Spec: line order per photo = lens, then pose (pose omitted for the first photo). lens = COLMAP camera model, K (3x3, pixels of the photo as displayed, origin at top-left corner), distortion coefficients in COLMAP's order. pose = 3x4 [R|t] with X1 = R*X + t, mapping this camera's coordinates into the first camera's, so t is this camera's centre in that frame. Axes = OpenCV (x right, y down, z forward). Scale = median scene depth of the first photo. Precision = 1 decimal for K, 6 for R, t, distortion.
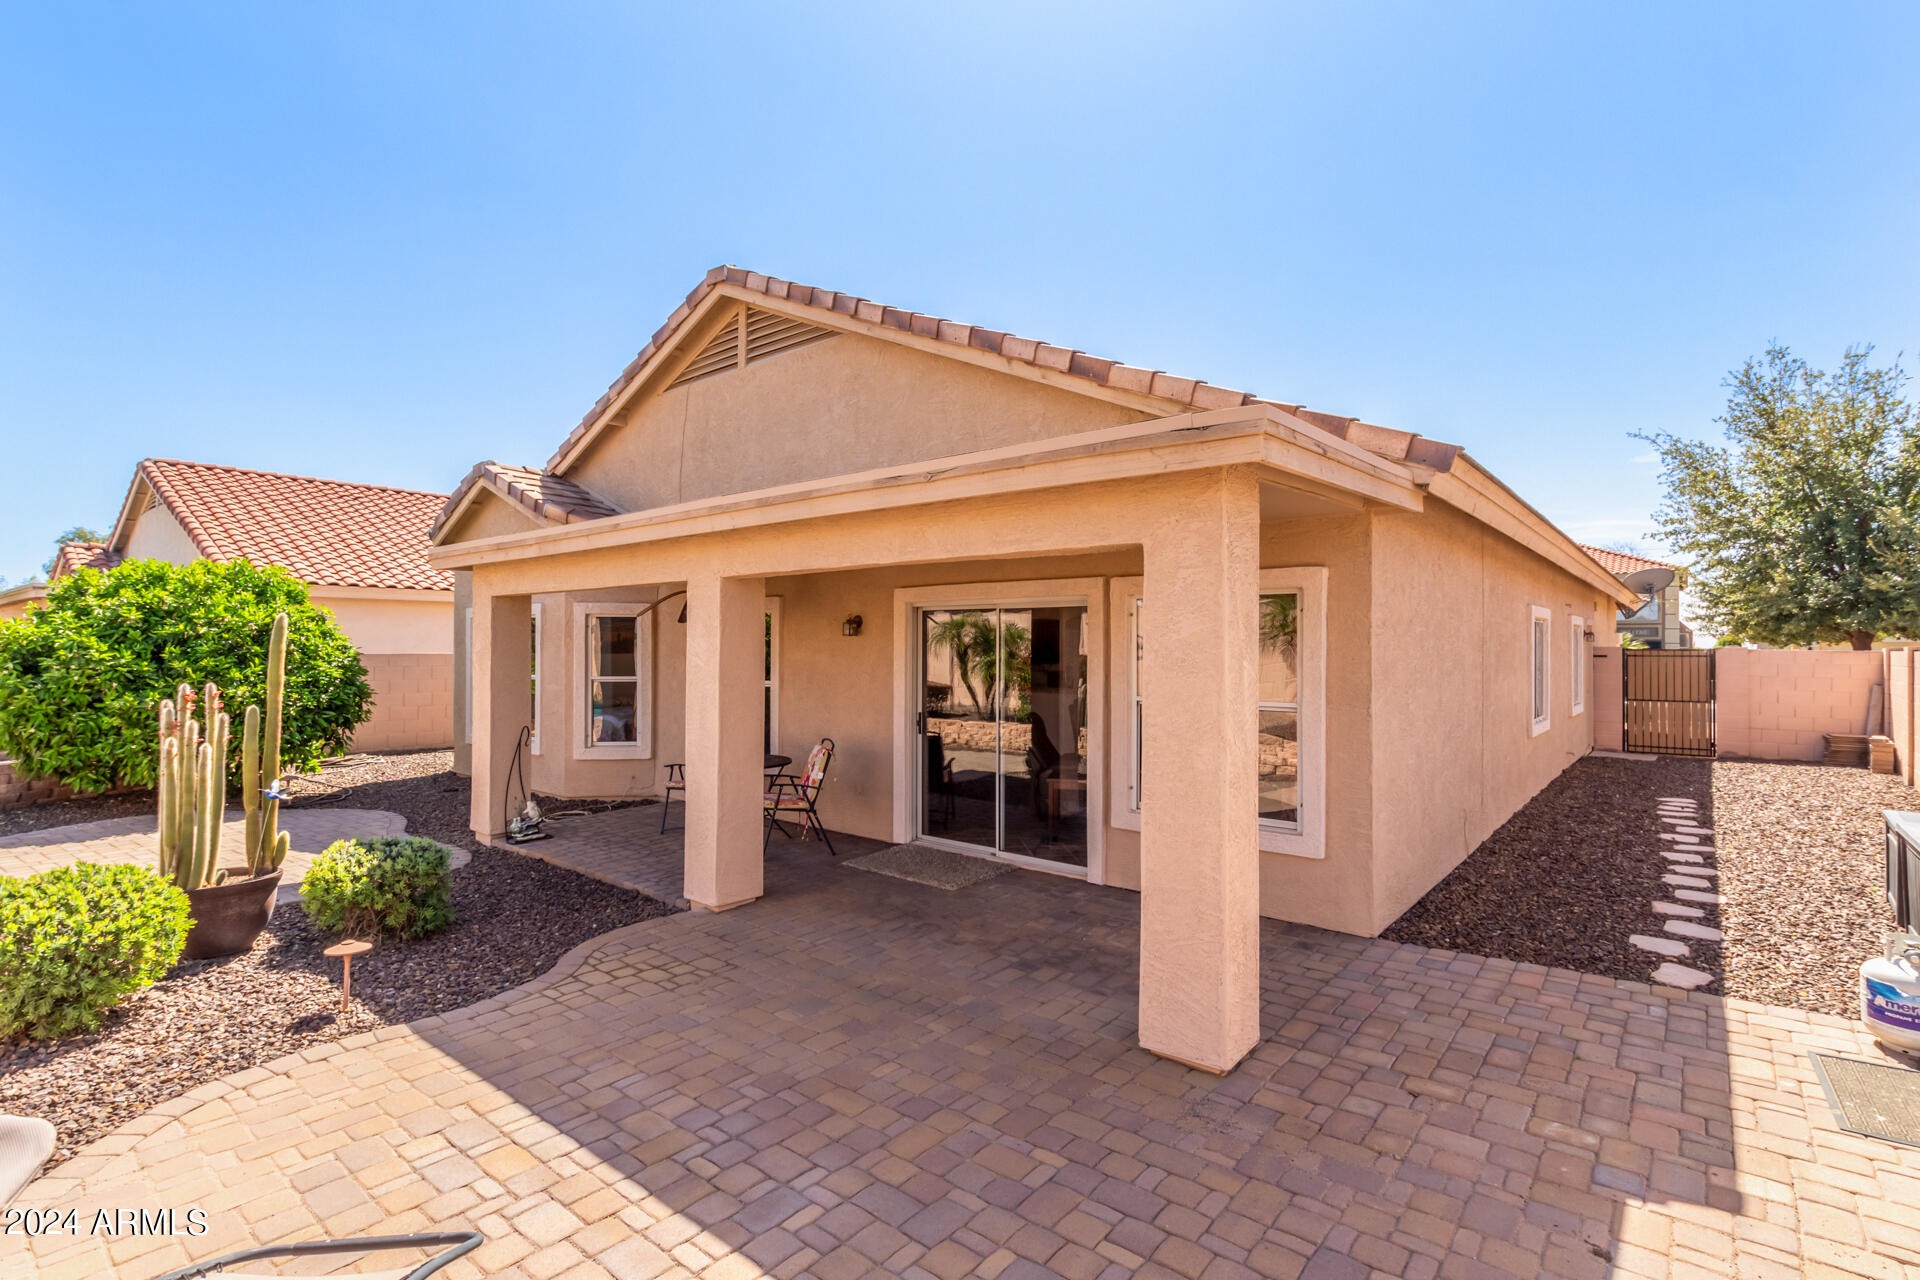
lens RADIAL K [[888.8, 0, 968.1], [0, 888.8, 639.1], [0, 0, 1]] dist [0.002595, -0.000395]
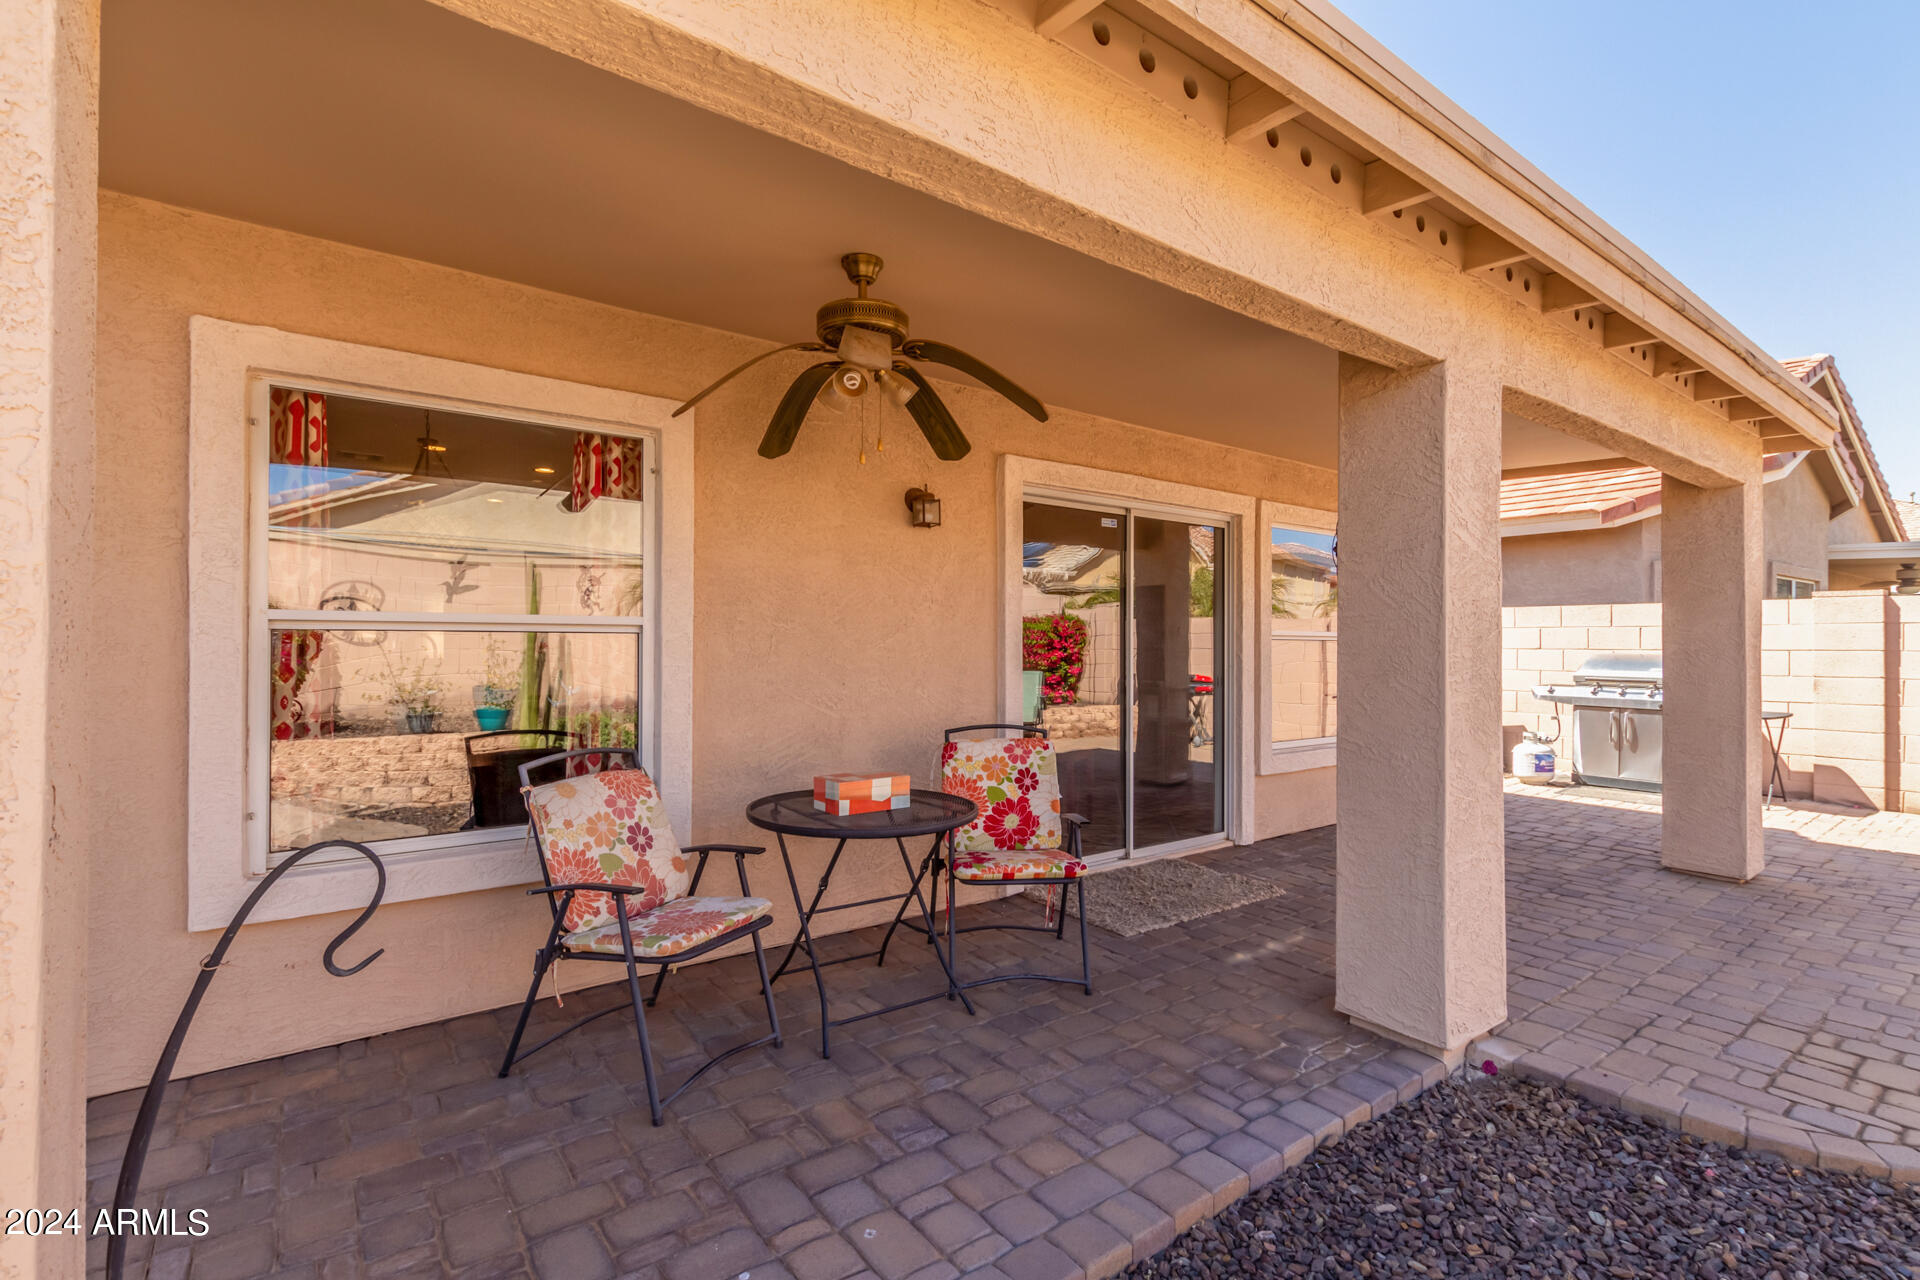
lens RADIAL K [[888.8, 0, 964.7], [0, 888.8, 643.9], [0, 0, 1]] dist [0.002595, -0.000395]
pose [[0.231440, -0.001003, 0.972849, -1.062065], [-0.011471, 0.999927, 0.003760, 0.105262], [-0.972782, -0.012030, 0.231412, 1.468400]]
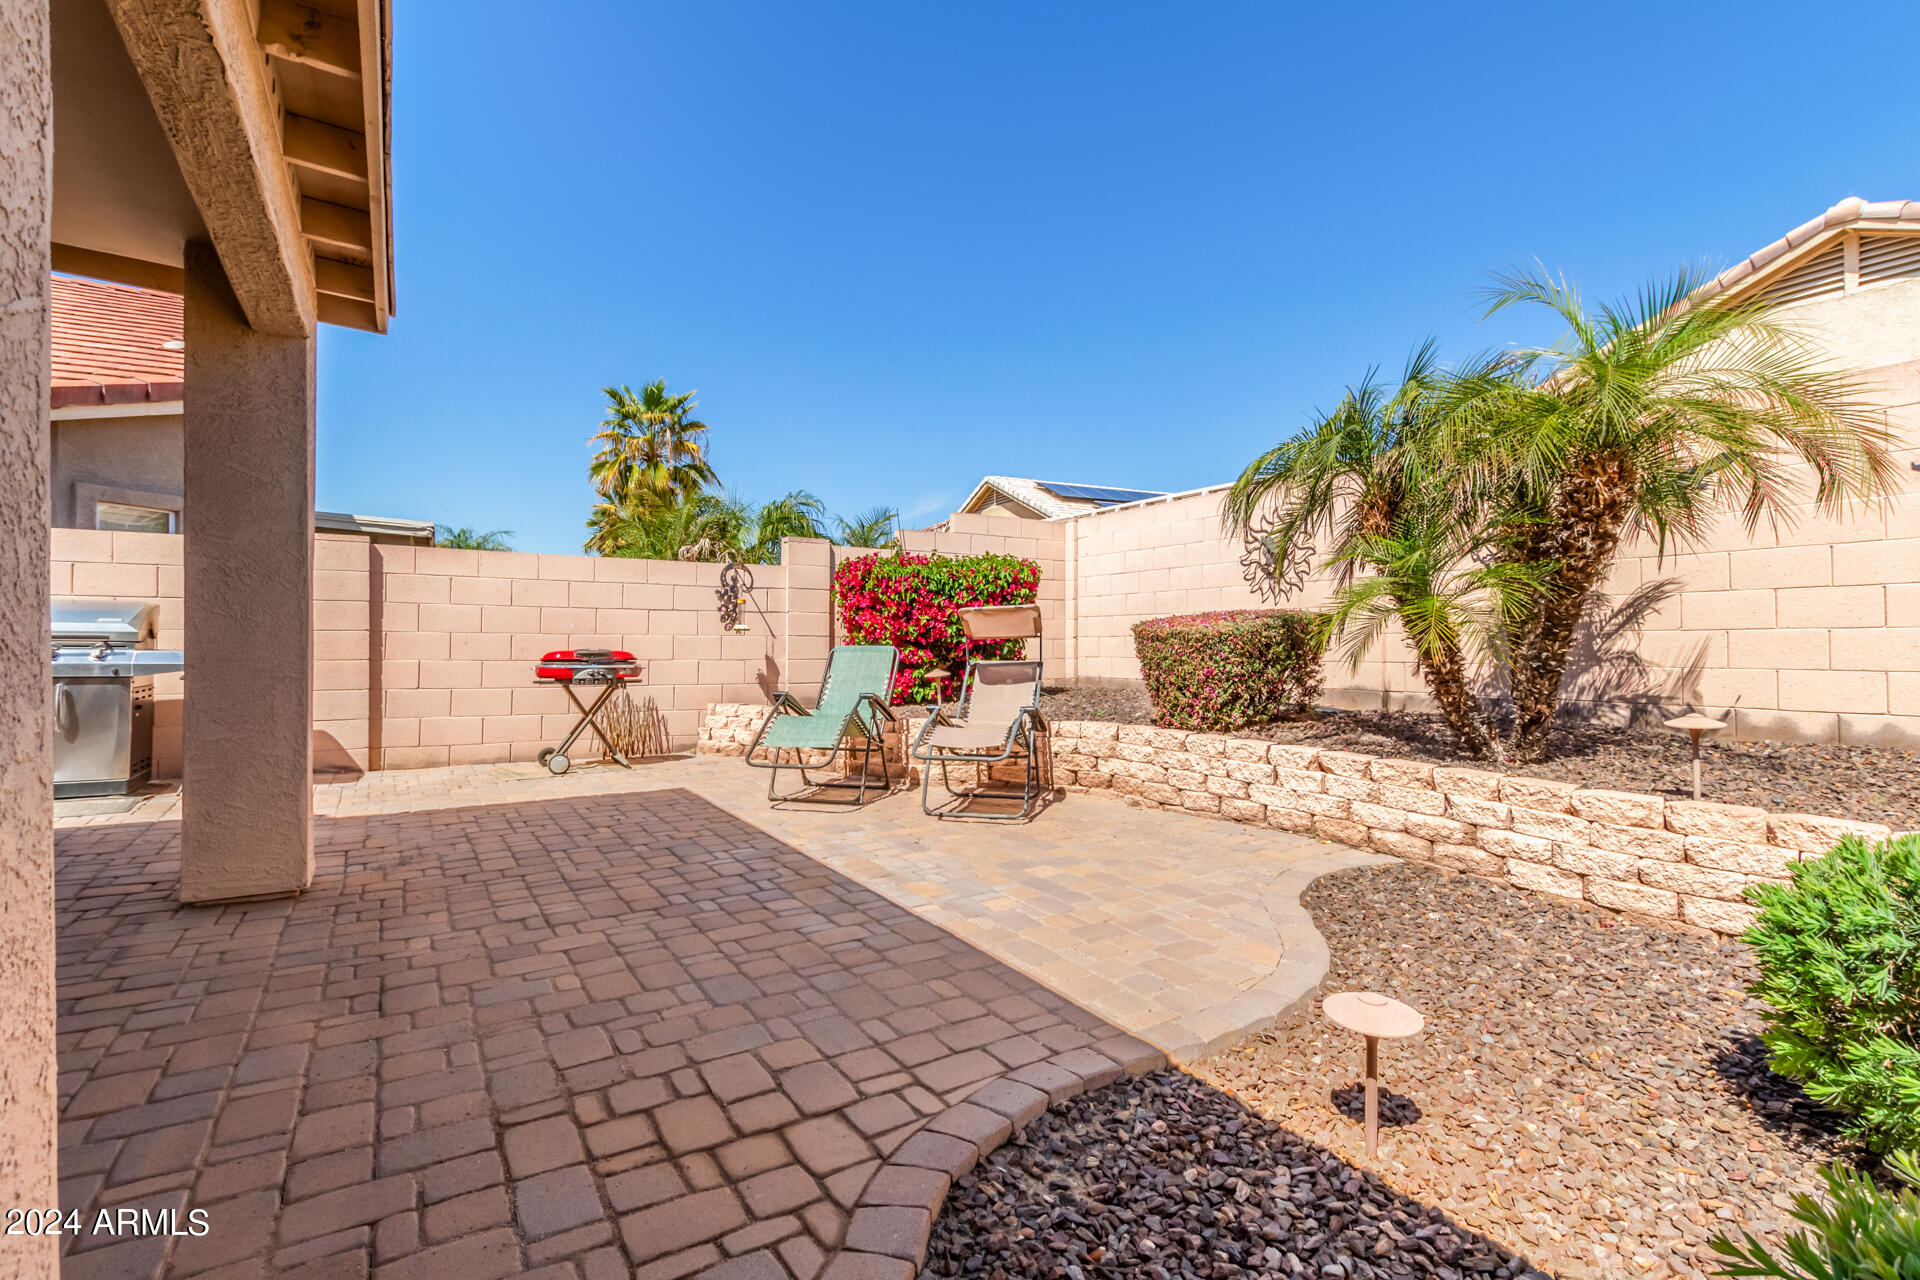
lens RADIAL K [[888.8, 0, 963.5], [0, 888.8, 636.1], [0, 0, 1]] dist [0.002595, -0.000395]
pose [[-0.950424, -0.007069, 0.310878, -0.597224], [-0.012108, 0.999825, -0.014283, 0.165508], [-0.310722, -0.017339, -0.950343, 1.360436]]
